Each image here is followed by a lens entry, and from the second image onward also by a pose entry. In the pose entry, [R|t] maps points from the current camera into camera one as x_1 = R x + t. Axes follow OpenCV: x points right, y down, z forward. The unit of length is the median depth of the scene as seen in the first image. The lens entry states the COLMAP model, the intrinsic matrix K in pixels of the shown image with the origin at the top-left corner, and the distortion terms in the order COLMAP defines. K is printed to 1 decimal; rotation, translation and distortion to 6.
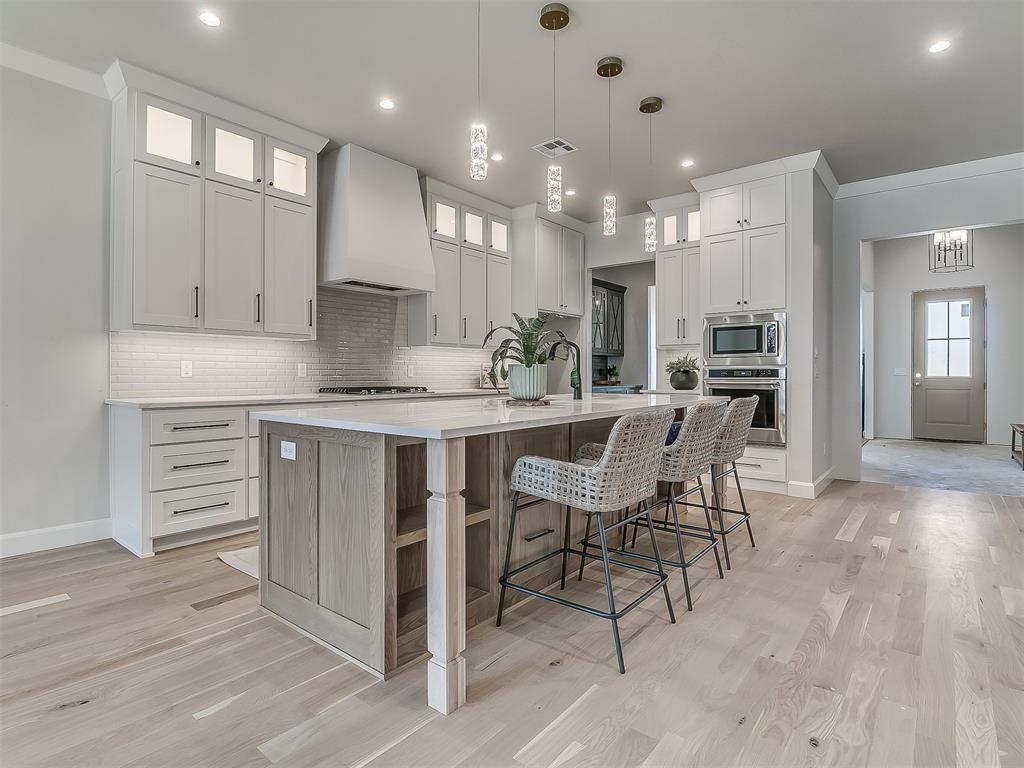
lens RADIAL K [[539.7, 0, 520.8], [0, 539.7, 375.6], [0, 0, 1]] dist [0.003924, -0.016178]
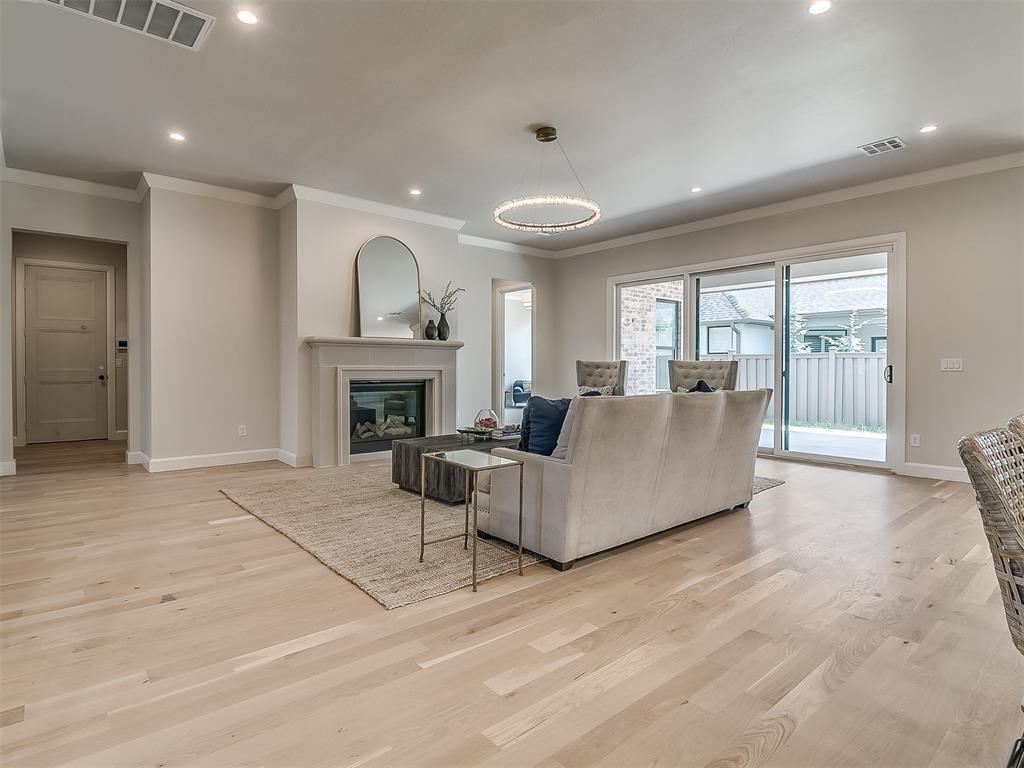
lens RADIAL K [[561.9, 0, 482.9], [0, 561.9, 374.1], [0, 0, 1]] dist [0.002322, -0.016714]
pose [[-0.975707, -0.005163, 0.219019, 0.681688], [-0.001566, 0.999861, 0.016593, -0.005478], [-0.219074, 0.015847, -0.975580, 1.467734]]
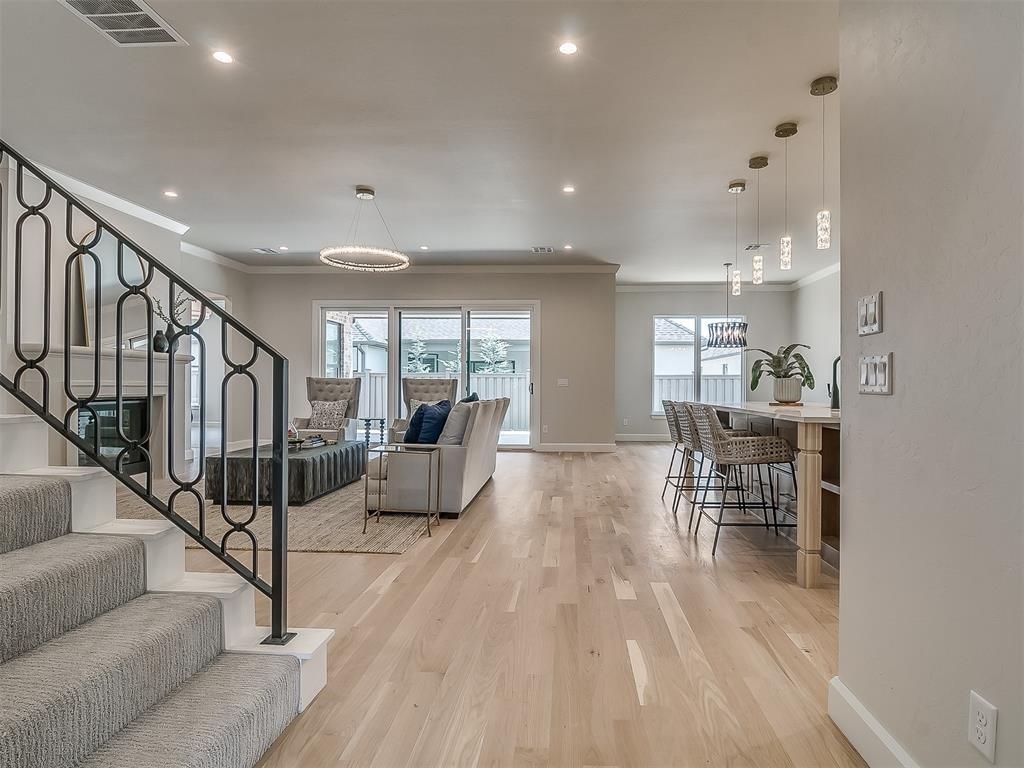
lens RADIAL K [[579.0, 0, 560.3], [0, 579.0, 384.9], [0, 0, 1]] dist [0.003291, -0.000110]
pose [[-0.796623, -0.004587, -0.604459, 1.441075], [-0.007041, 0.999974, 0.001690, -0.001076], [0.604435, 0.005602, -0.796635, 1.844389]]
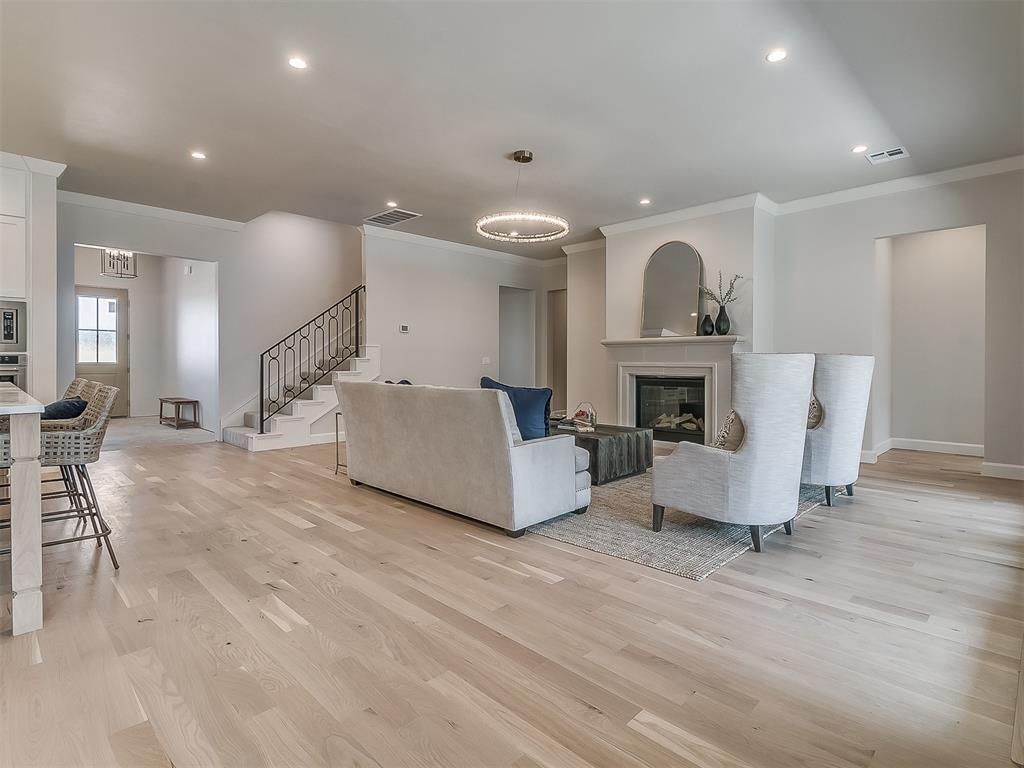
lens RADIAL K [[527.4, 0, 539.8], [0, 527.4, 373.8], [0, 0, 1]] dist [0.004187, -0.015563]
pose [[0.098152, -0.022033, 0.994928, -0.681100], [-0.001341, 0.999751, 0.022272, -0.002542], [-0.995171, -0.003520, 0.098098, -0.167099]]
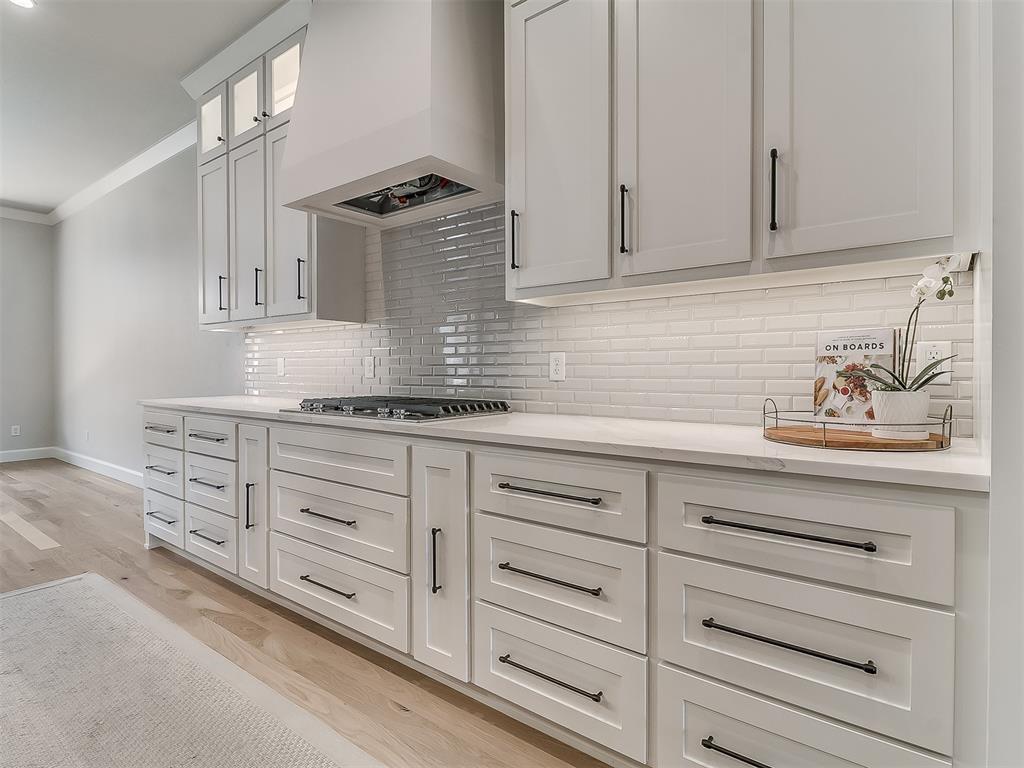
lens RADIAL K [[527.4, 0, 539.8], [0, 527.4, 373.8], [0, 0, 1]] dist [0.004187, -0.015563]
pose [[0.042638, 0.008470, -0.999055, 0.354356], [-0.000828, 0.999964, 0.008443, -0.009015], [0.999090, 0.000467, 0.042643, 1.732800]]
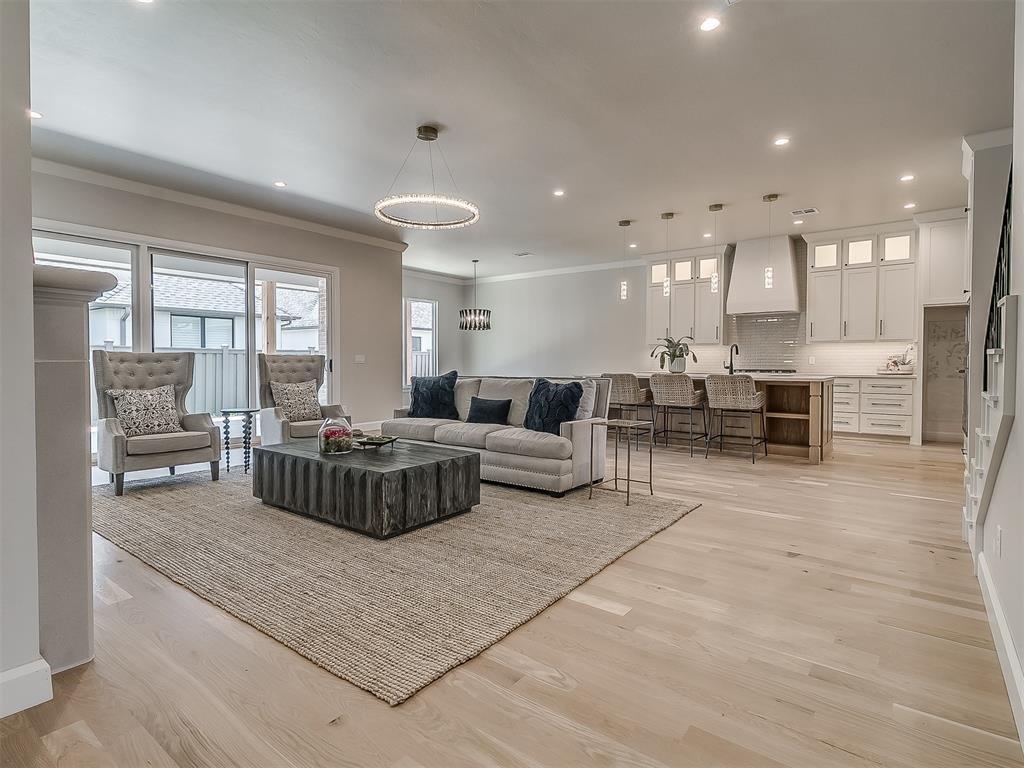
lens RADIAL K [[527.4, 0, 539.8], [0, 527.4, 373.8], [0, 0, 1]] dist [0.004187, -0.015563]
pose [[0.059565, 0.021816, -0.997986, 2.211998], [-0.004654, 0.999756, 0.021577, 0.003546], [0.998214, 0.003359, 0.059652, 0.262673]]
